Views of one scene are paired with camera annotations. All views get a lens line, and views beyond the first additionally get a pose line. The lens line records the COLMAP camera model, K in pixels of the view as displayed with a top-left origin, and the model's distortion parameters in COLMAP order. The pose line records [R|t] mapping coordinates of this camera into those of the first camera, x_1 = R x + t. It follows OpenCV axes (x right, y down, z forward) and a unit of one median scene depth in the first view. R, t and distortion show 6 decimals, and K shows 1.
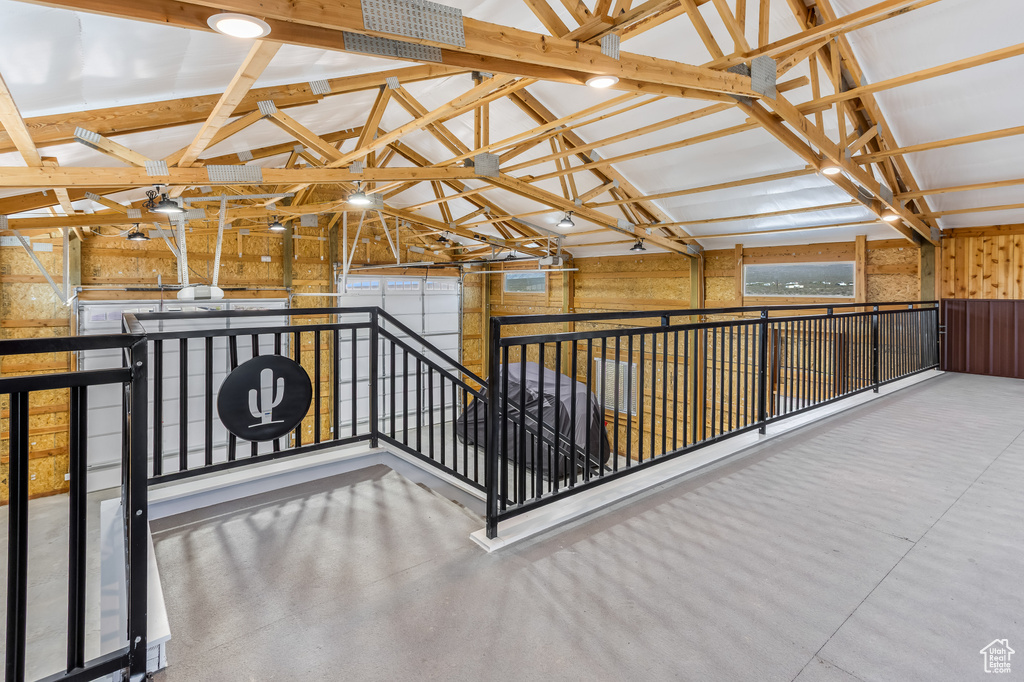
lens RADIAL K [[491.3, 0, 505.5], [0, 491.3, 302.9], [0, 0, 1]] dist [0.026444, 0.002320]
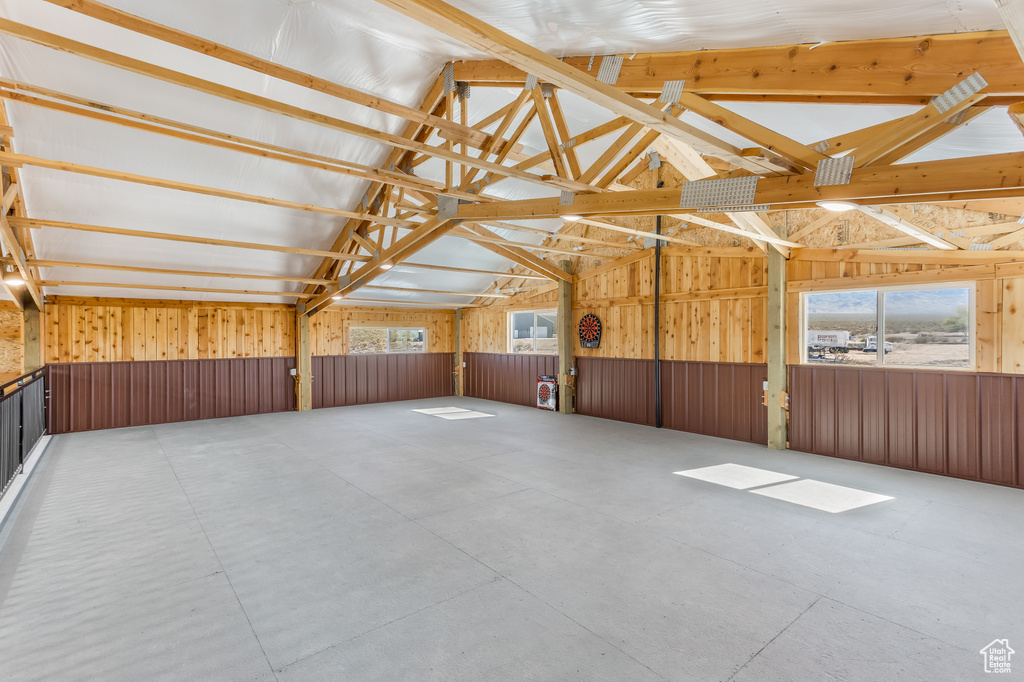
lens RADIAL K [[491.3, 0, 512.7], [0, 491.3, 339.6], [0, 0, 1]] dist [0.026444, 0.002320]
pose [[-0.008810, -0.008509, 0.999925, -0.150600], [0.036760, 0.999285, 0.008827, -0.032900], [-0.999285, 0.036835, -0.008491, 0.079483]]
